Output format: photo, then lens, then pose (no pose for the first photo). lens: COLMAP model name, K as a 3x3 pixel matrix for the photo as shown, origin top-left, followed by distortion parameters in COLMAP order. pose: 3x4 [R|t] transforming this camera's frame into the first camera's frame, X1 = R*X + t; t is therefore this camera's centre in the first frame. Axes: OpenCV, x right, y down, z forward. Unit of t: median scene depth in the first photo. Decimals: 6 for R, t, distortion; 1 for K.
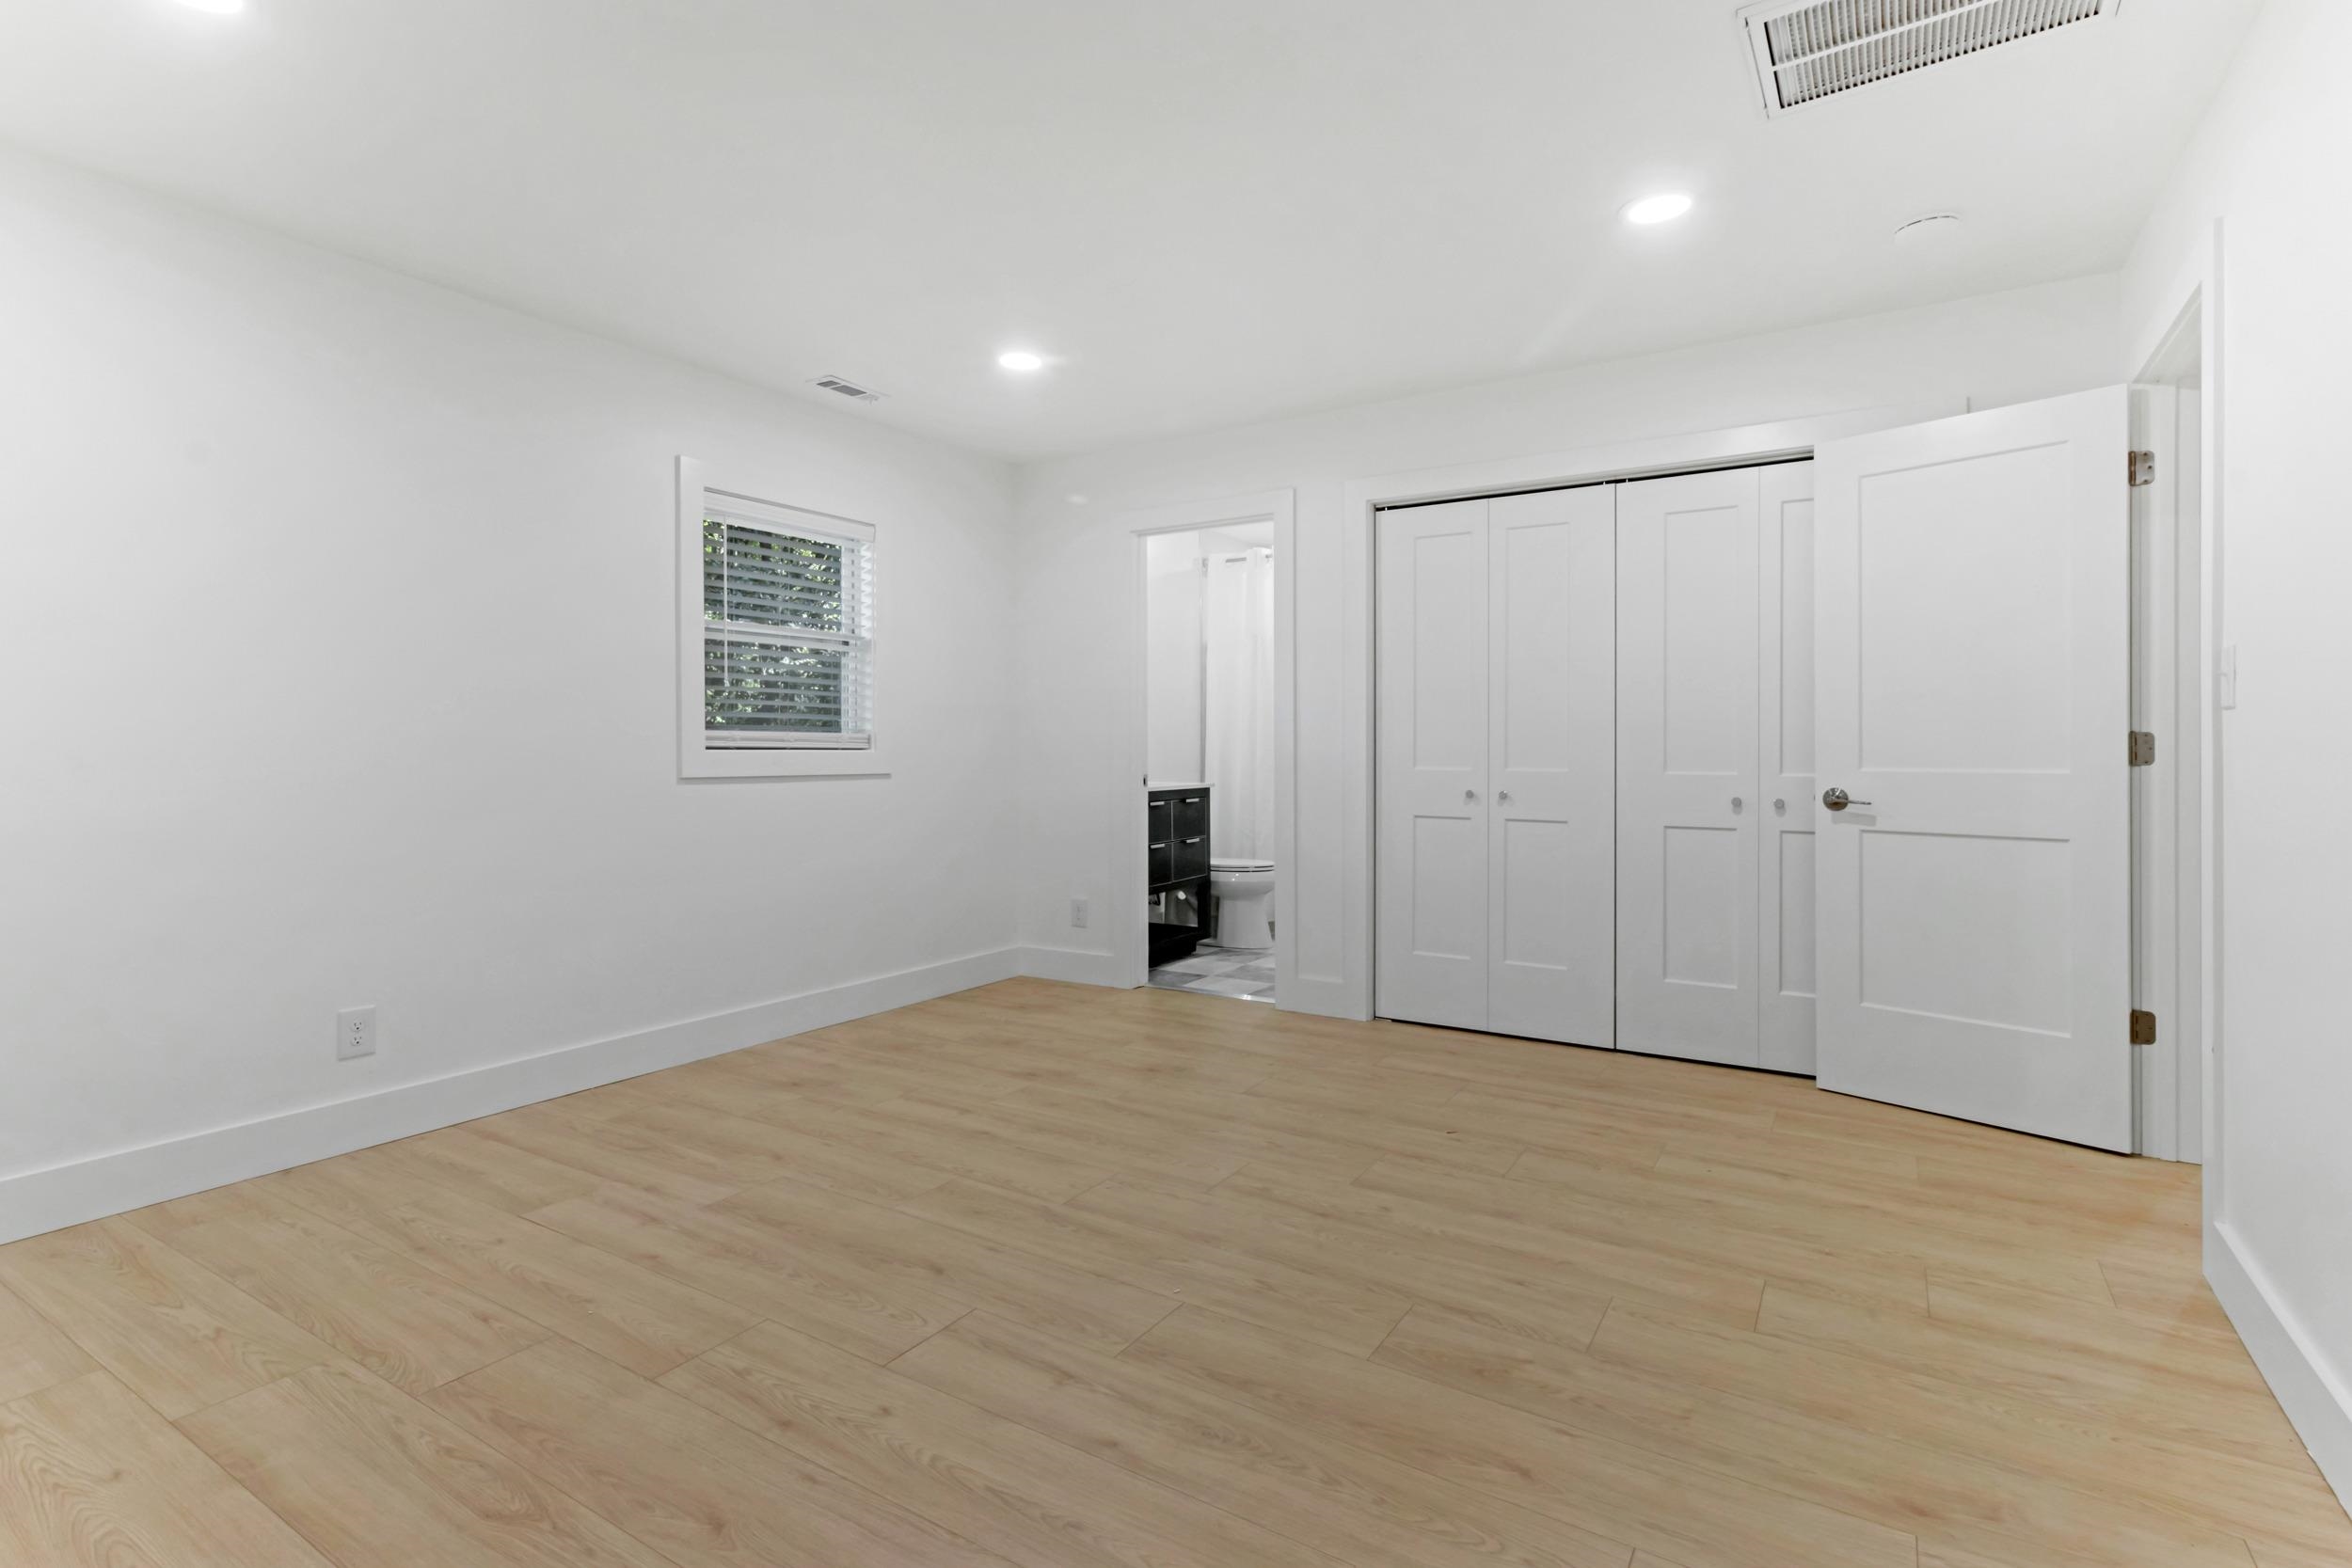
lens RADIAL K [[1129.8, 0, 1189.9], [0, 1129.8, 749.1], [0, 0, 1]] dist [0.001940, 0.001087]
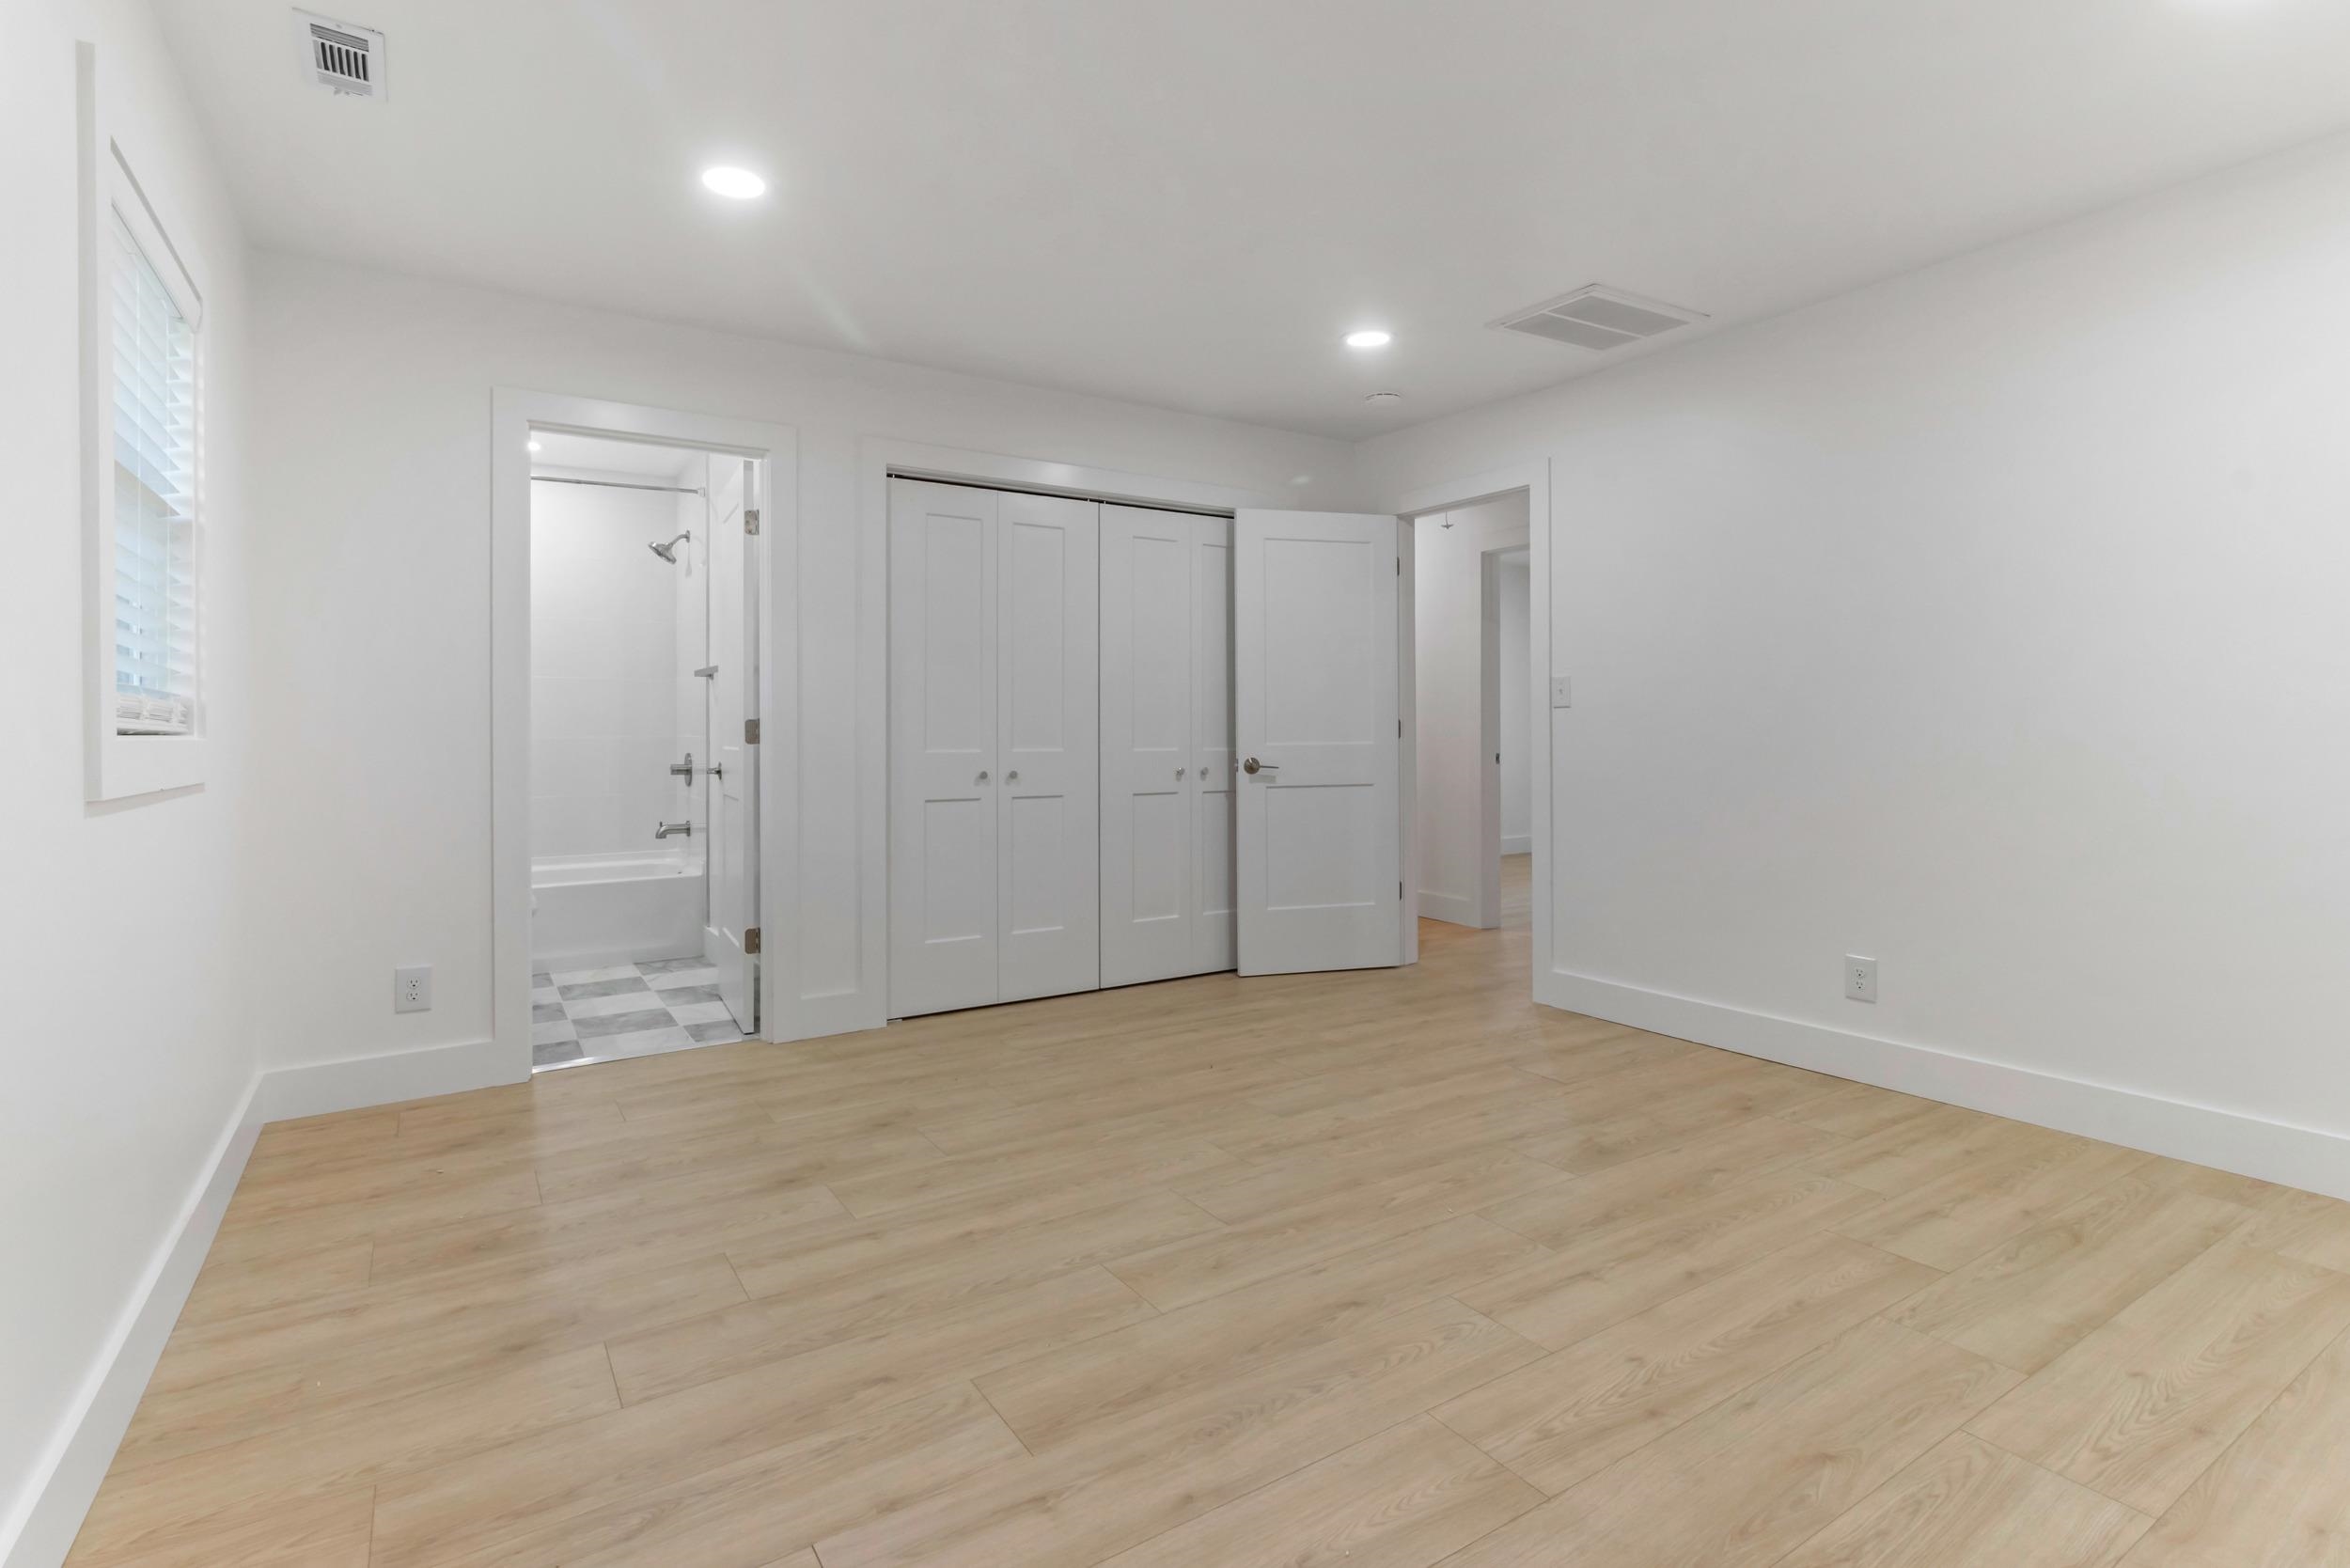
lens RADIAL K [[1129.0, 0, 1185.2], [0, 1129.0, 721.9], [0, 0, 1]] dist [0.001940, 0.001087]
pose [[0.417355, 0.005710, 0.908726, -0.933905], [0.004745, 0.999953, -0.008463, 0.001930], [-0.908731, 0.007844, 0.417308, 0.627116]]
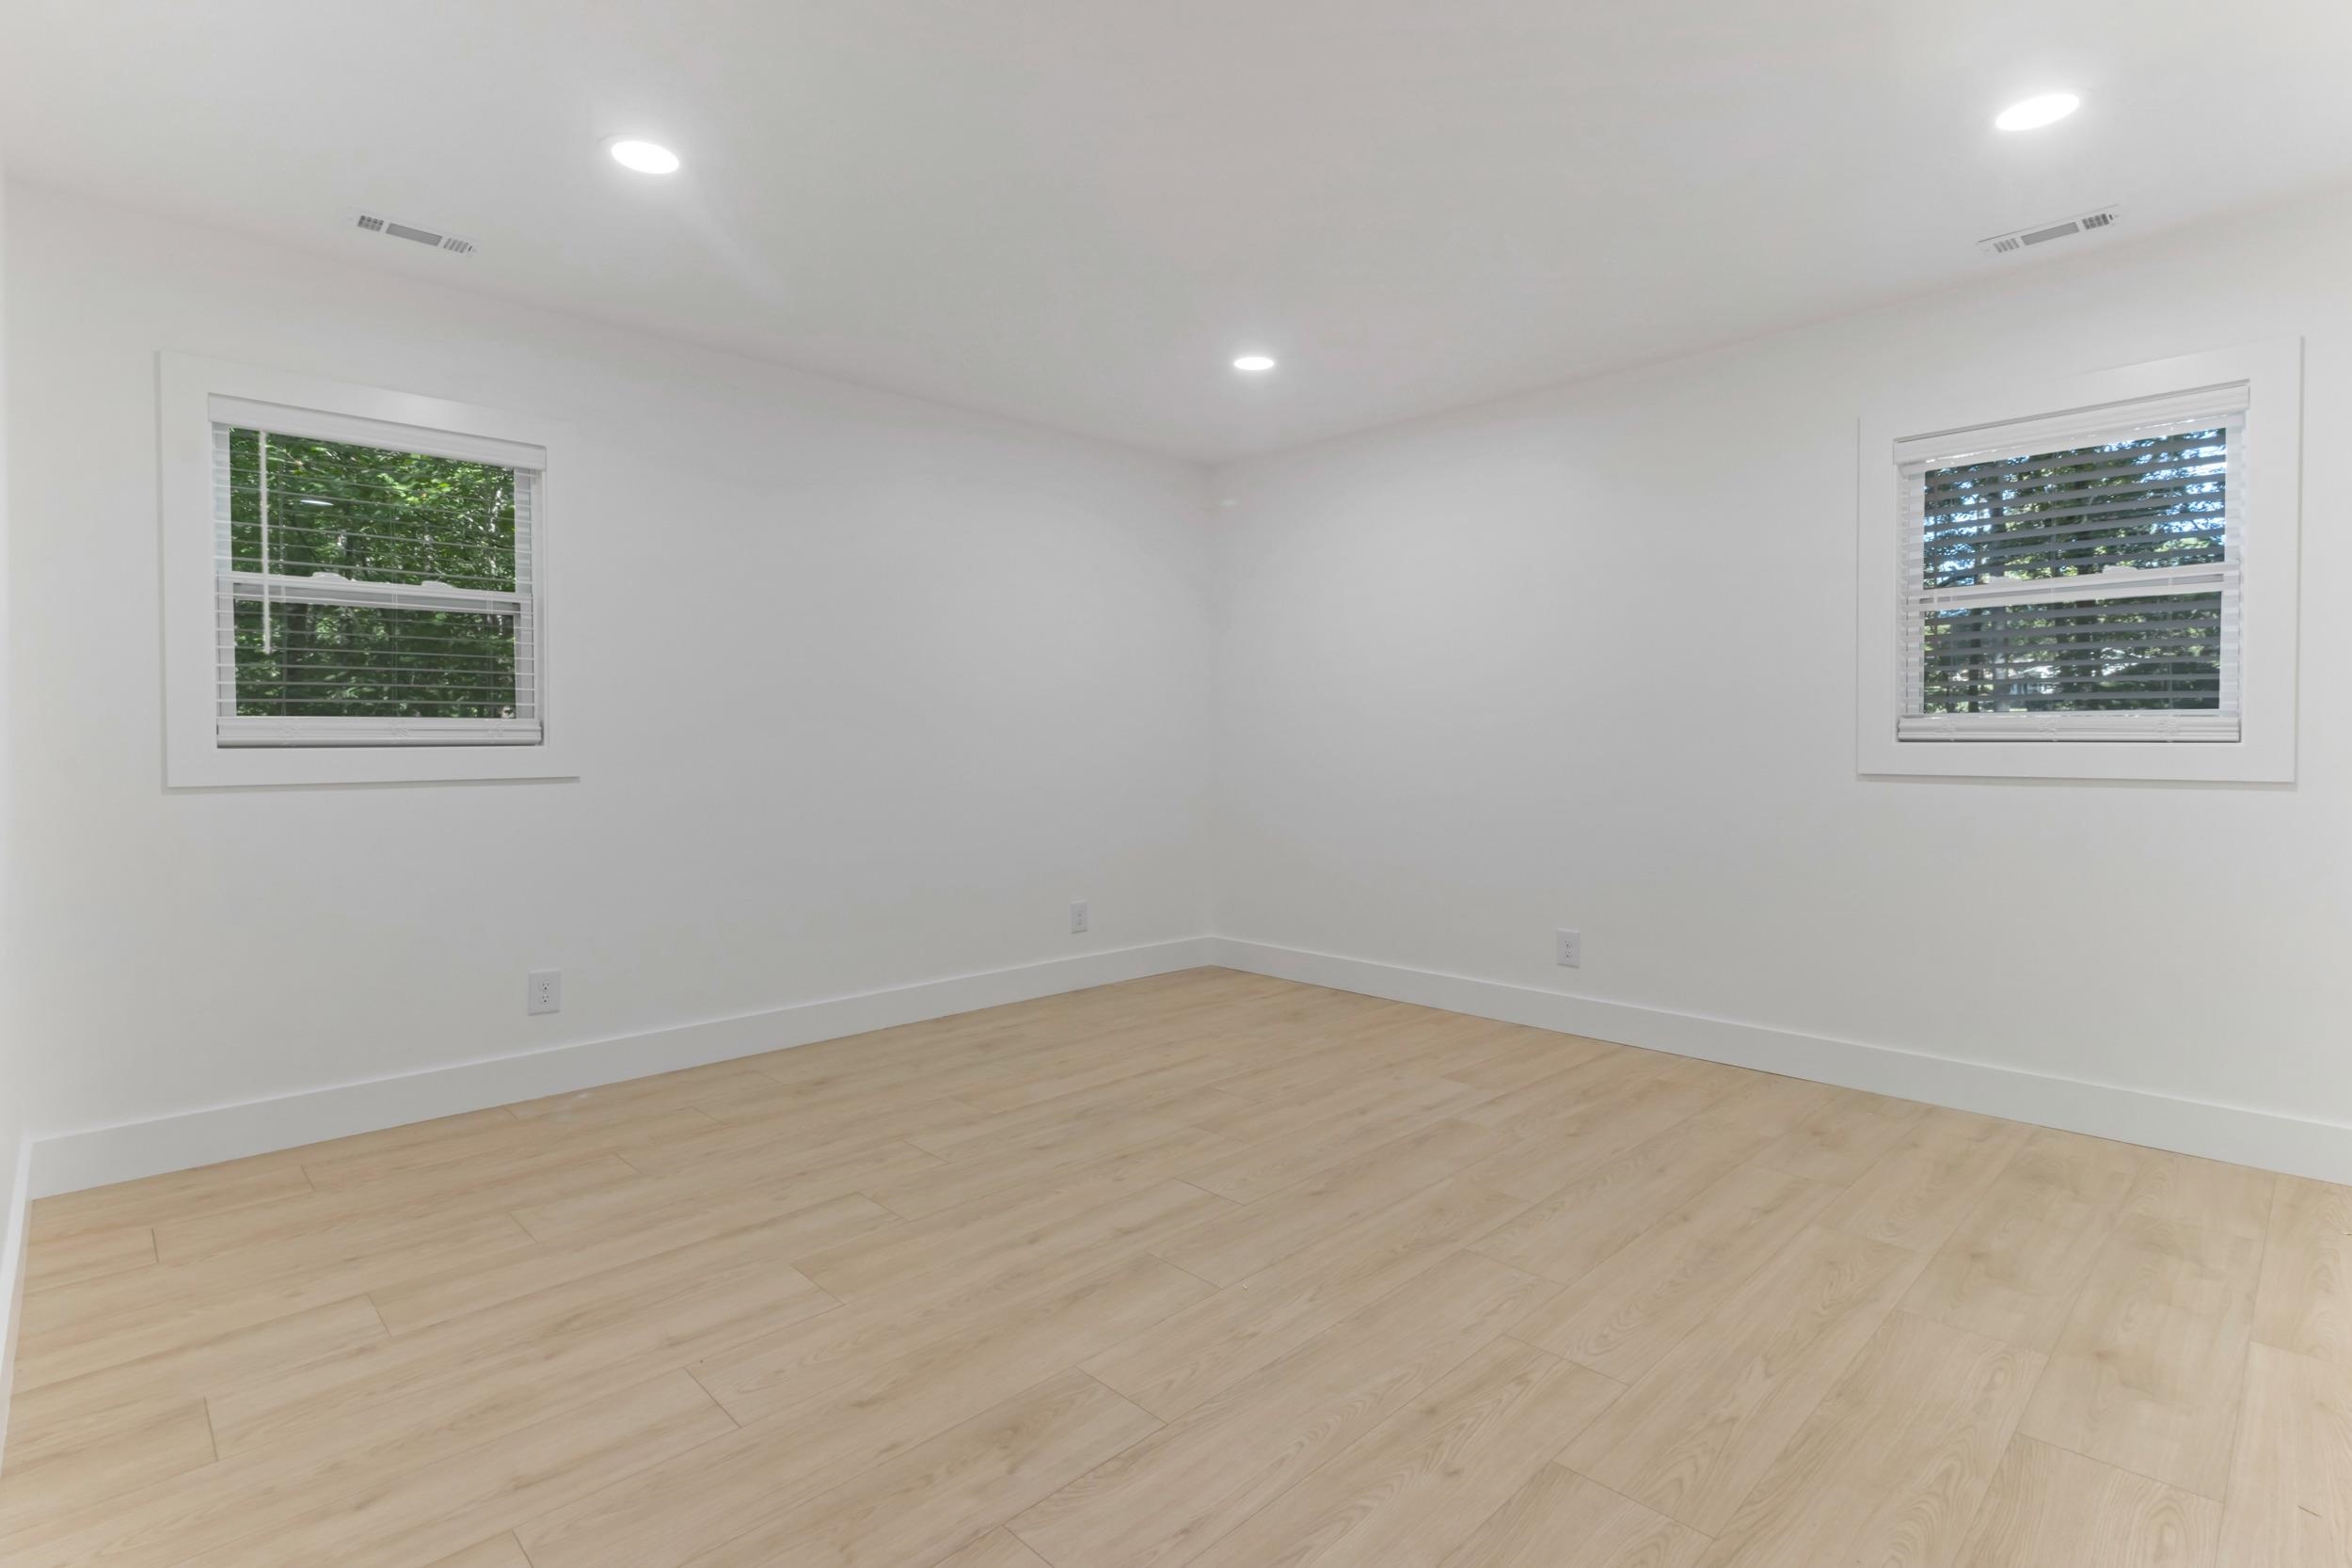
lens RADIAL K [[1129.8, 0, 1173.9], [0, 1129.8, 767.3], [0, 0, 1]] dist [0.001940, 0.001087]
pose [[-0.246709, 0.024060, -0.968791, 0.789390], [0.003588, 0.999708, 0.023914, -0.005684], [0.969083, 0.002424, -0.246724, 0.968049]]
